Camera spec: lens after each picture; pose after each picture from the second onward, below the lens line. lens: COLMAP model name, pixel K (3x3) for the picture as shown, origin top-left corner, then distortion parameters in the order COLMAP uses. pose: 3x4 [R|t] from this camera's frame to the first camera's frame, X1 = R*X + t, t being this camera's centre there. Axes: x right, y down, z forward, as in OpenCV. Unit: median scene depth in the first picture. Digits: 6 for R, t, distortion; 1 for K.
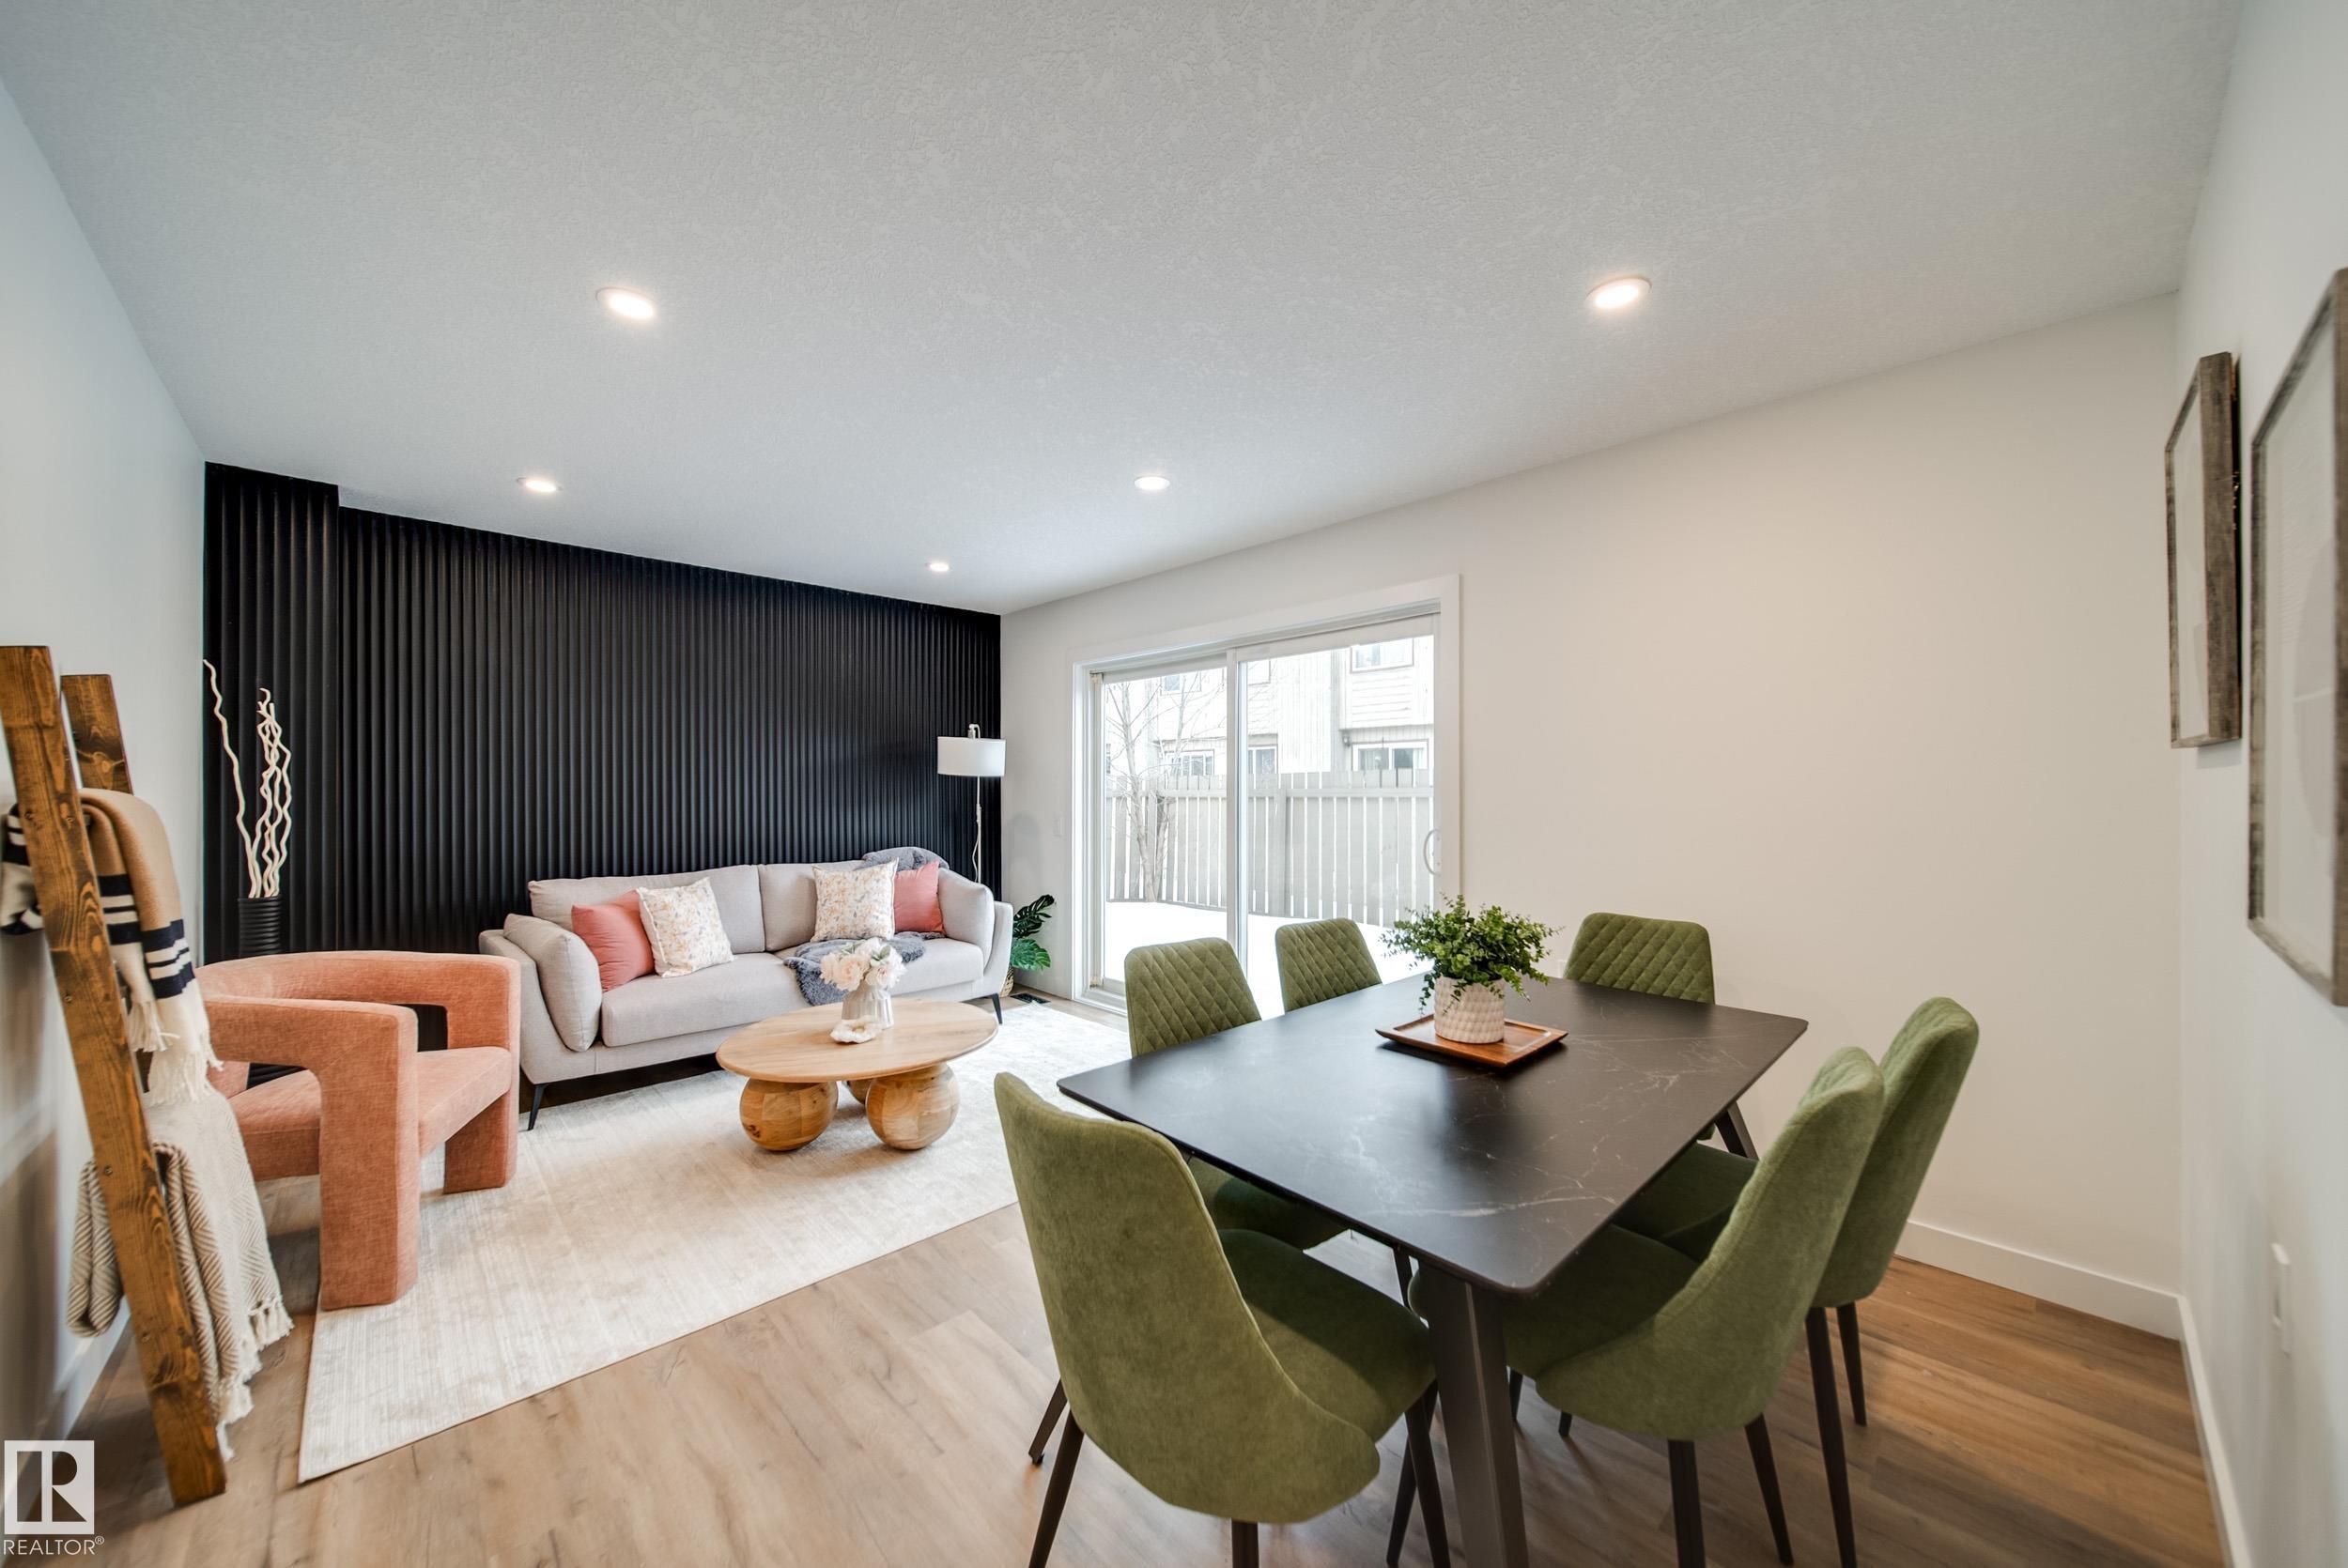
lens RADIAL K [[830.0, 0, 1178.3], [0, 830.0, 786.3], [0, 0, 1]] dist [0.000937, -0.001635]
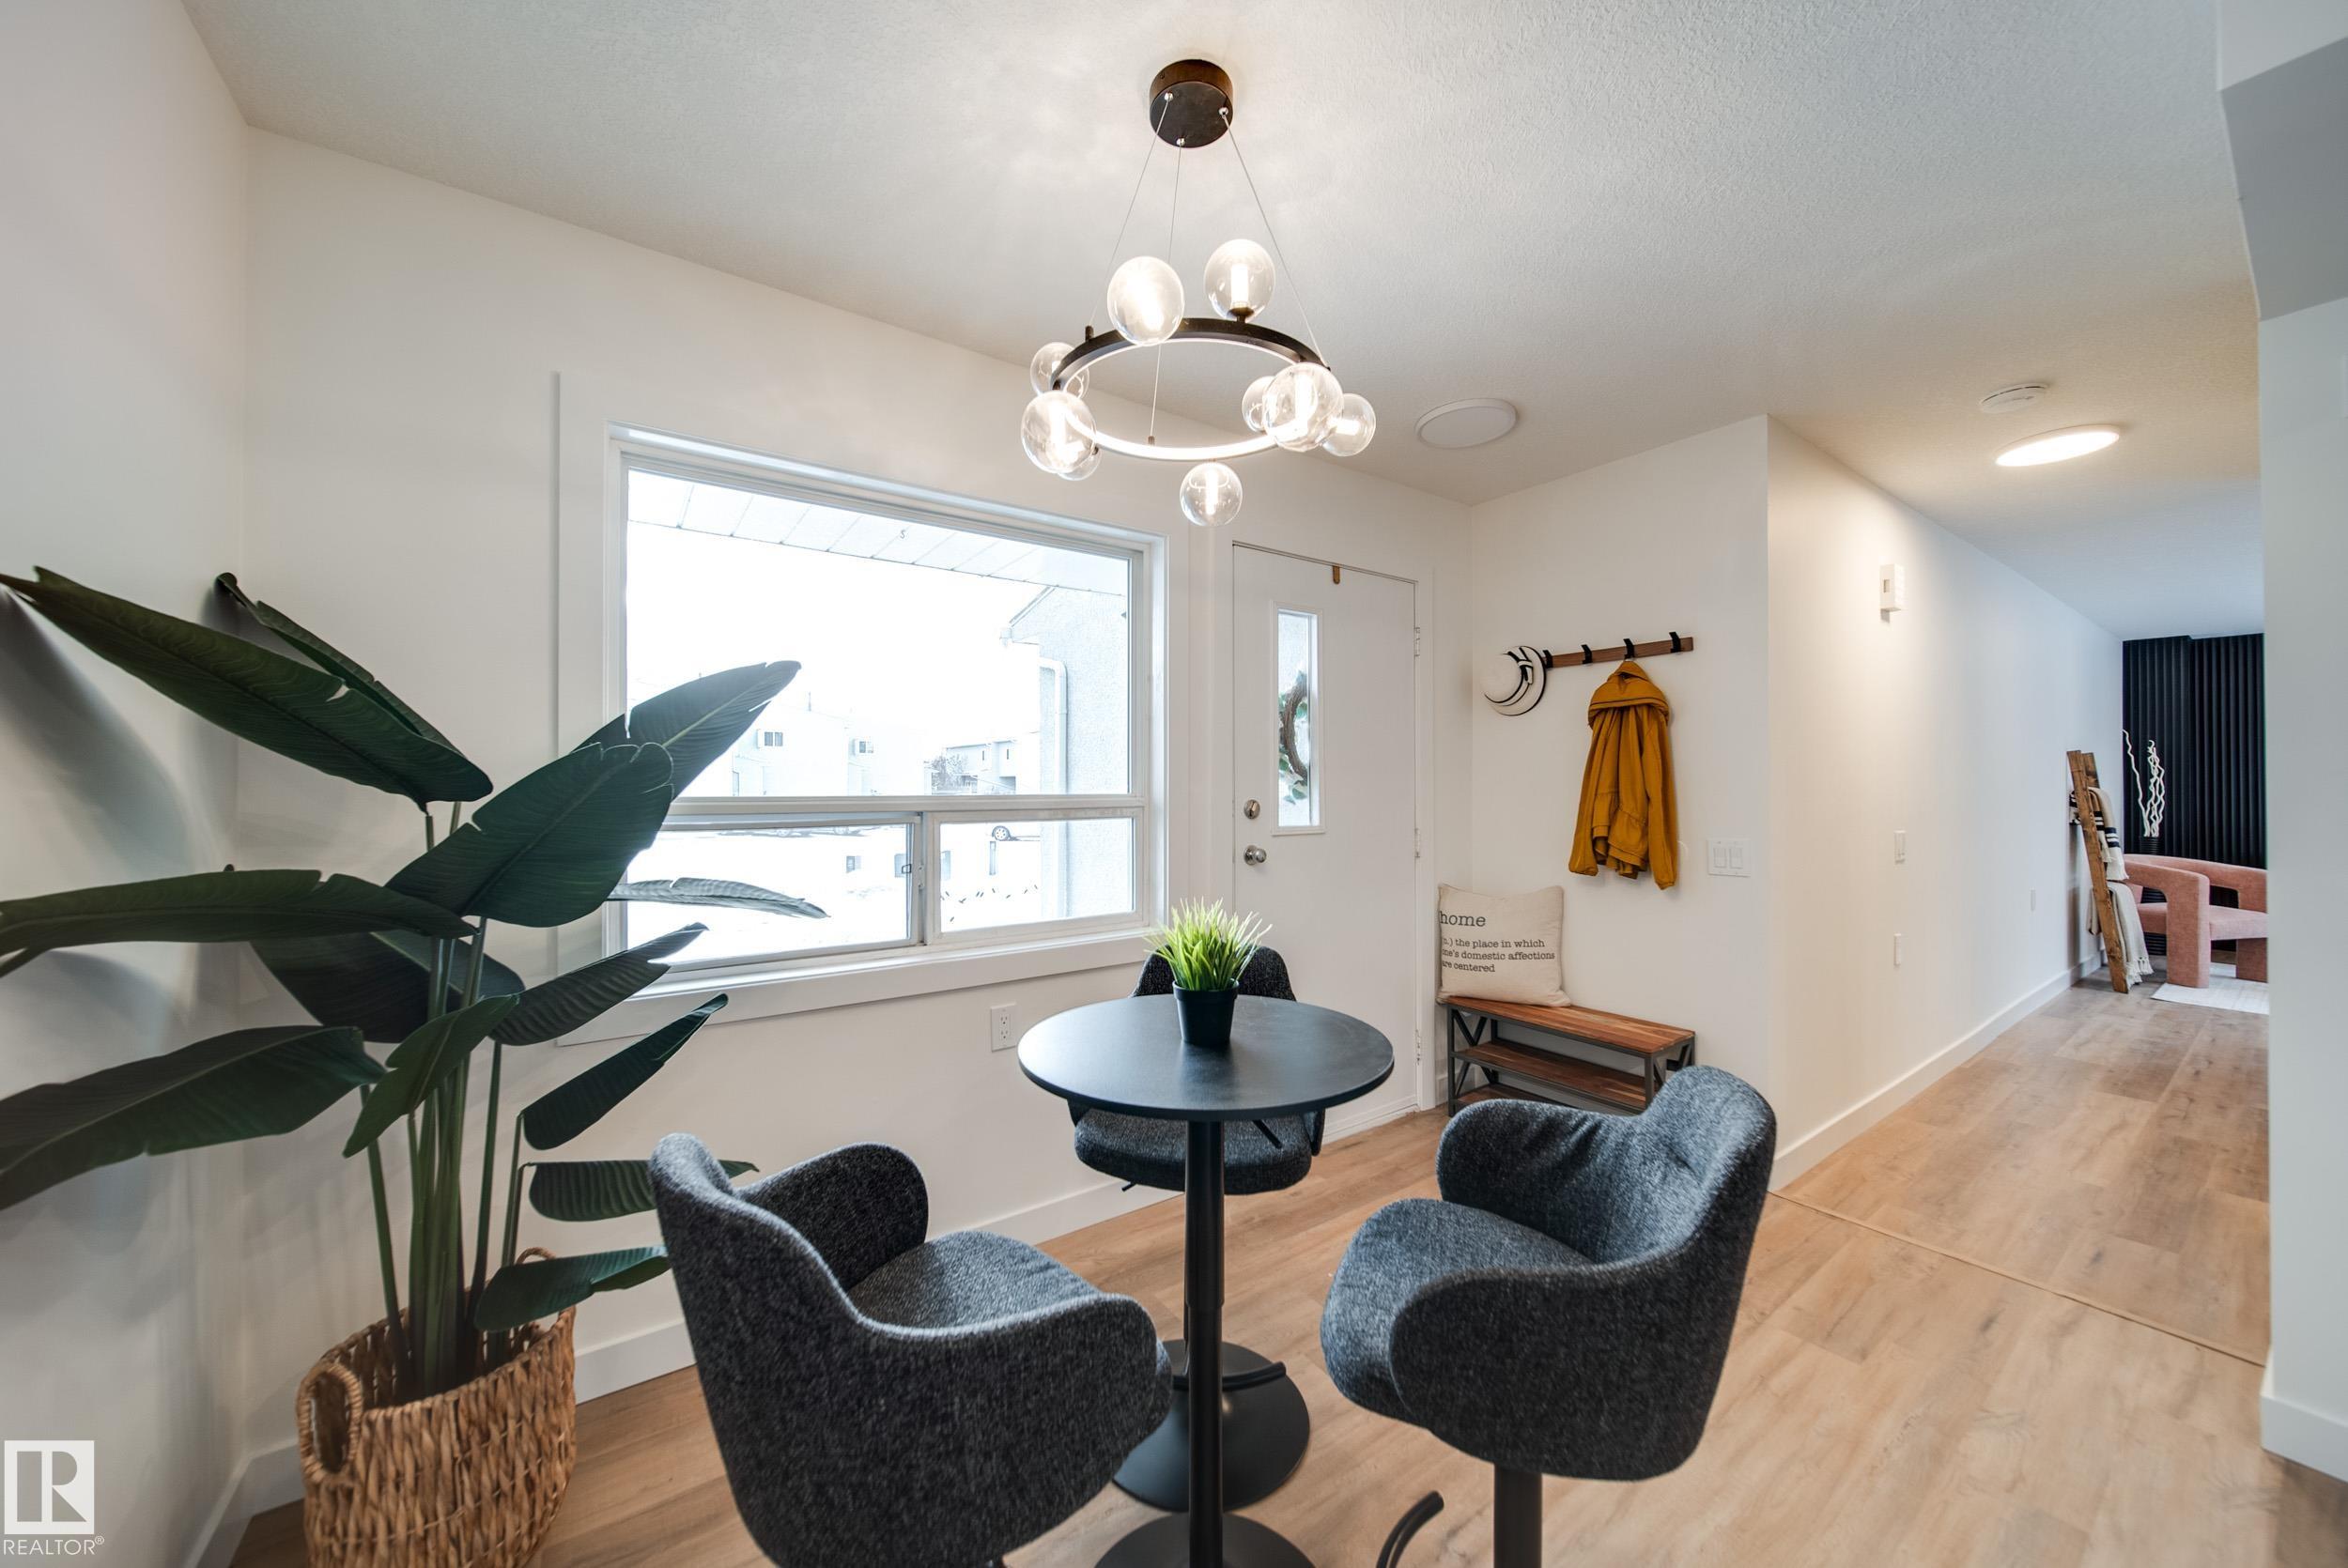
lens RADIAL K [[830.0, 0, 1168.6], [0, 830.0, 775.3], [0, 0, 1]] dist [0.000937, -0.001635]
pose [[-0.153591, -0.008163, -0.988101, 1.360657], [0.000640, 0.999965, -0.008360, -0.010186], [0.988134, -0.001916, -0.153580, -1.144759]]
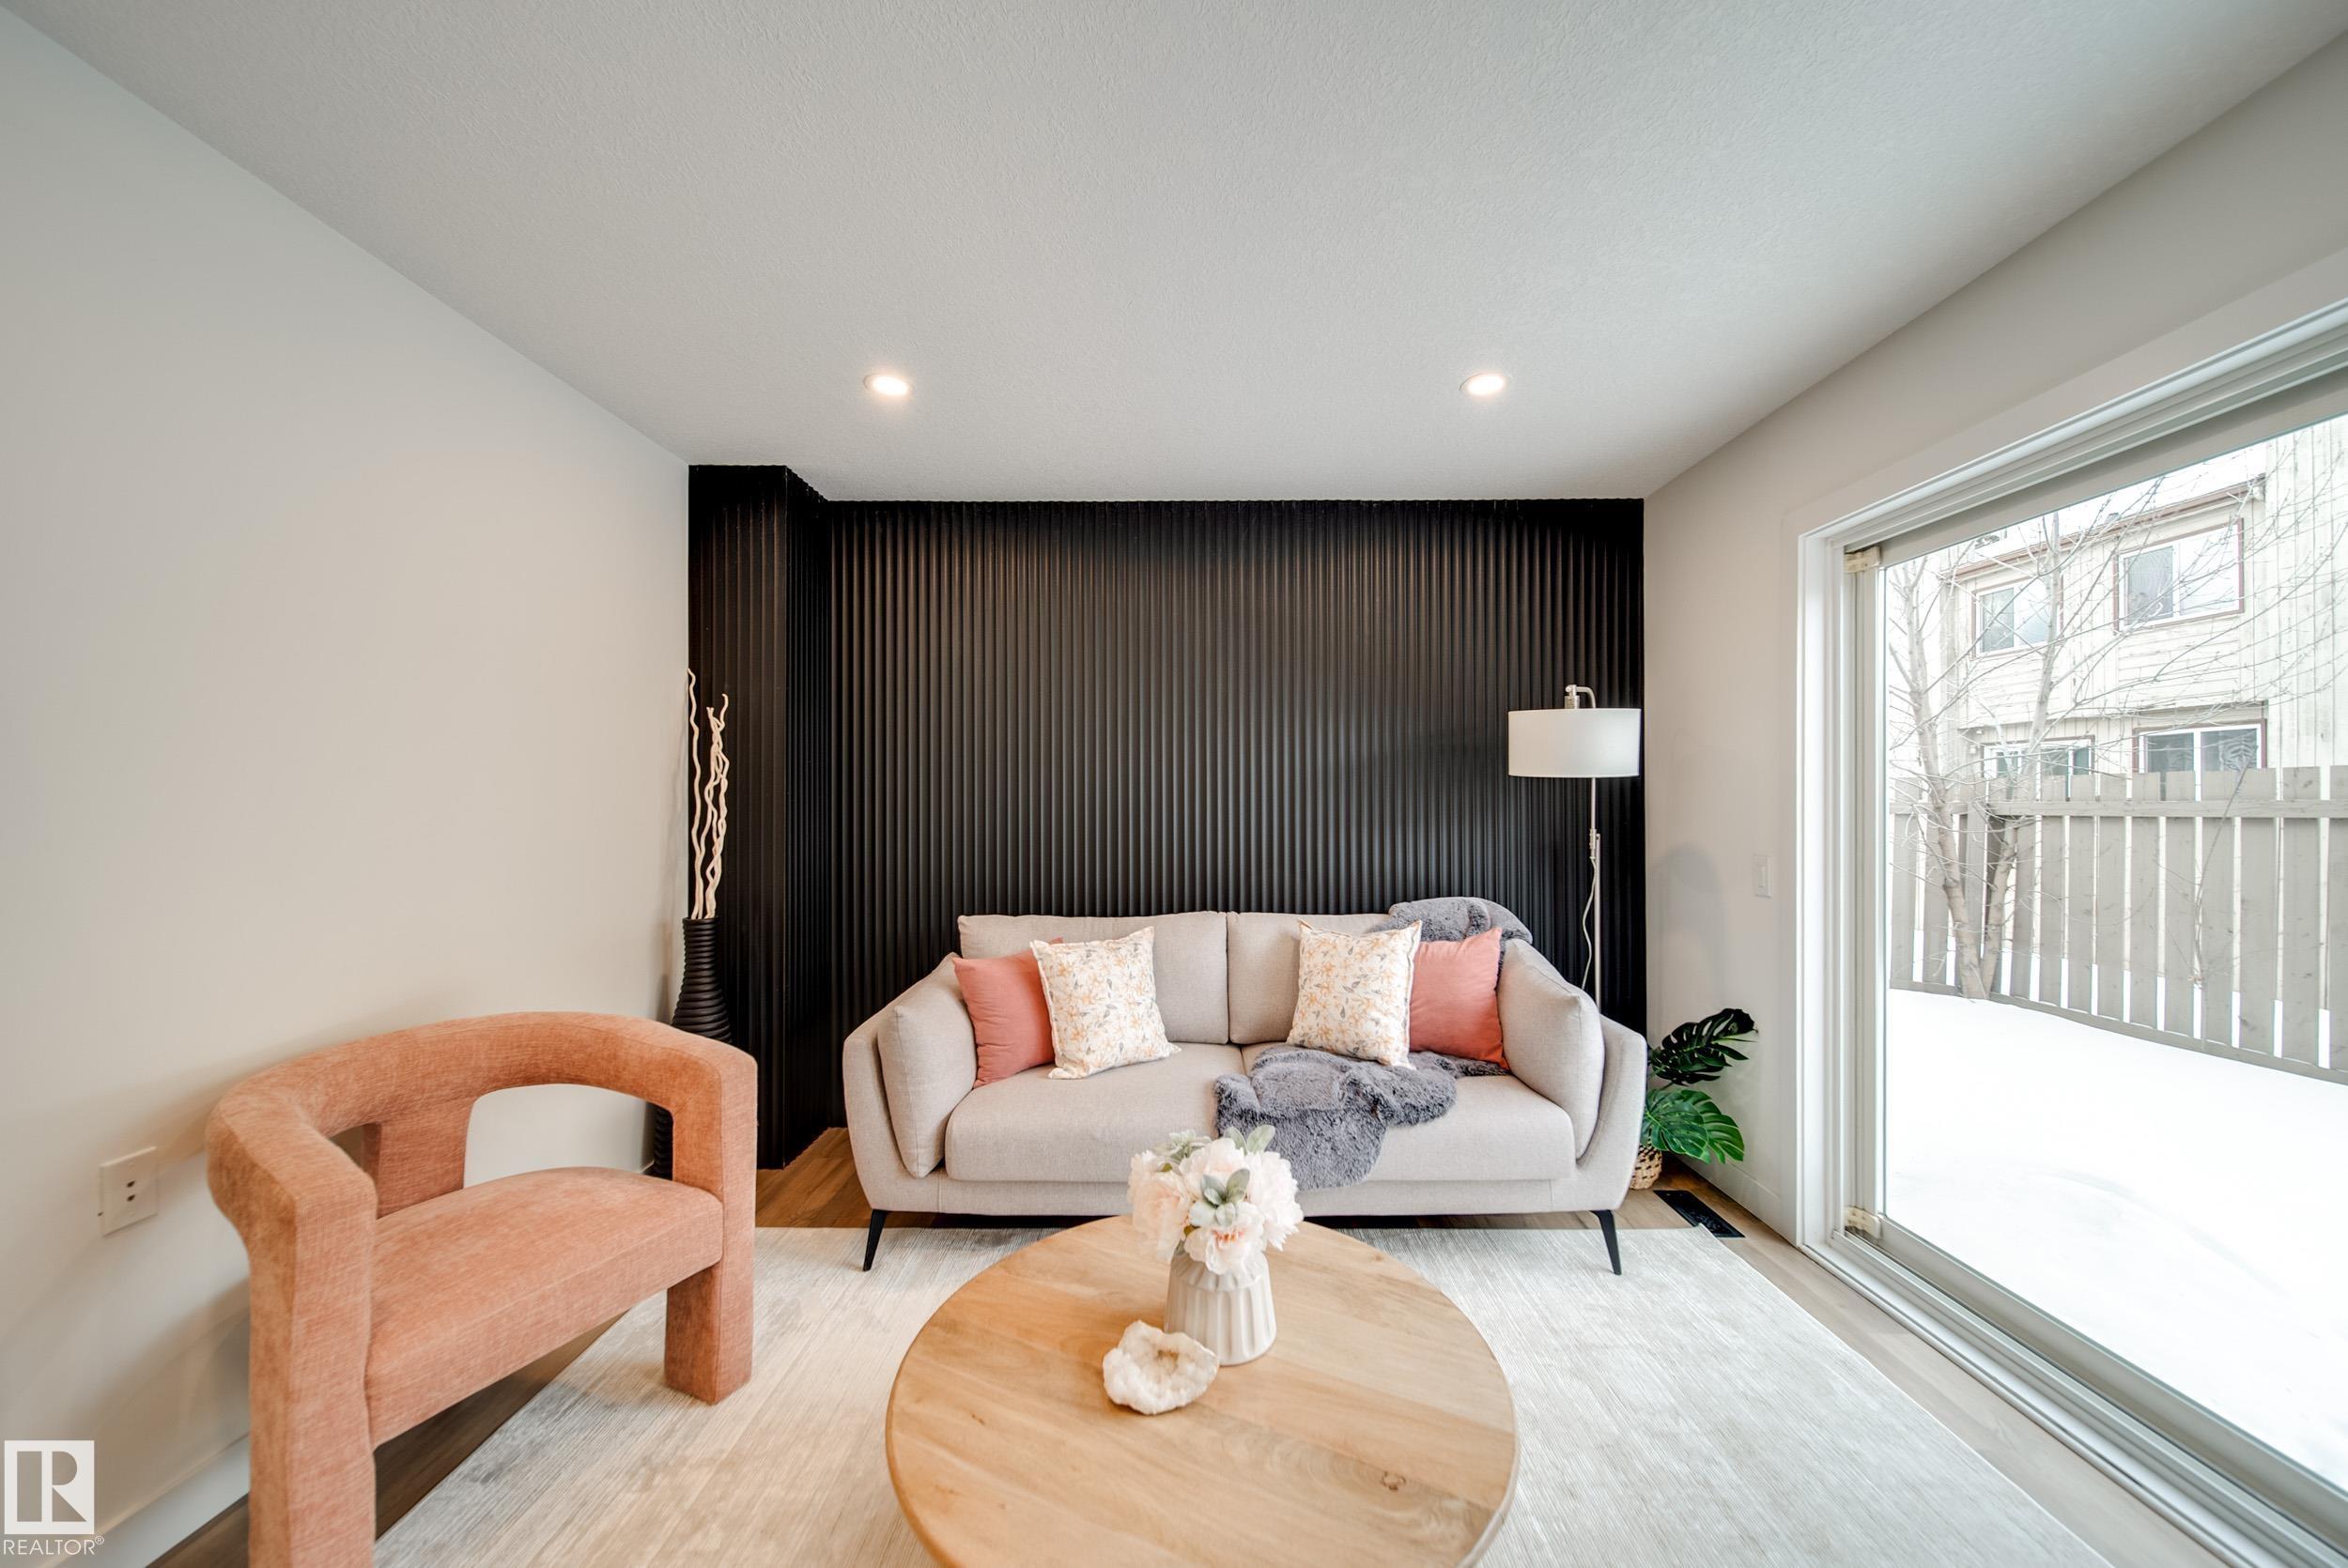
lens RADIAL K [[830.0, 0, 1182.5], [0, 830.0, 797.5], [0, 0, 1]] dist [0.000937, -0.001635]
pose [[0.713840, -0.002272, -0.700305, -0.074979], [0.002177, 0.999997, -0.001024, 0.001684], [0.700306, -0.000793, 0.713843, 0.677959]]
